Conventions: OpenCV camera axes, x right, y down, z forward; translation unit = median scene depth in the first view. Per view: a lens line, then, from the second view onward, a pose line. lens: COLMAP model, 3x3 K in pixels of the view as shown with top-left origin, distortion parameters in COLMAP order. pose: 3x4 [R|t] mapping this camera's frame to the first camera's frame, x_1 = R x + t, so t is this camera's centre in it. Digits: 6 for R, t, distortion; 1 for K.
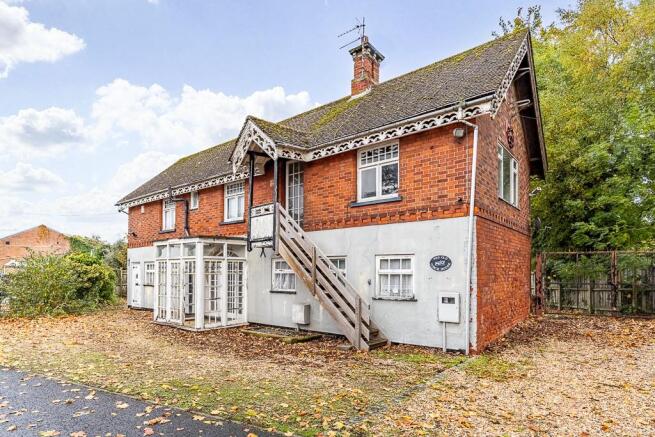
lens RADIAL K [[560.6, 0, 327.5], [0, 560.6, 218.5], [0, 0, 1]] dist [0.011083, 0.001849]
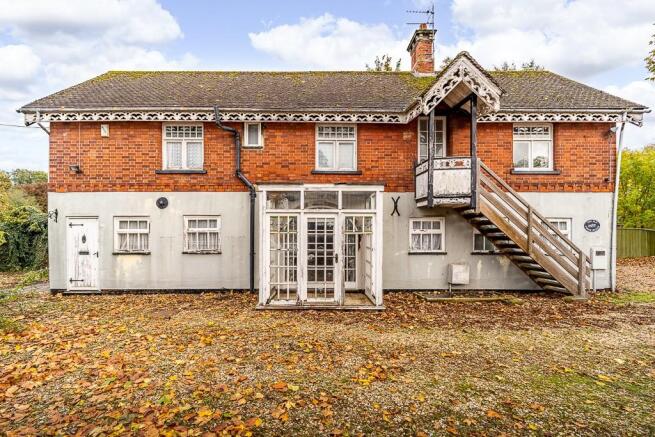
lens RADIAL K [[331.0, 0, 327.5], [0, 331.0, 218.5], [0, 0, 1]] dist [-0.002893, -0.001152]
pose [[0.620025, 0.031117, 0.783965, -0.546273], [-0.075445, 0.996947, 0.020097, 0.064640], [-0.780946, -0.071607, 0.620480, 0.688927]]
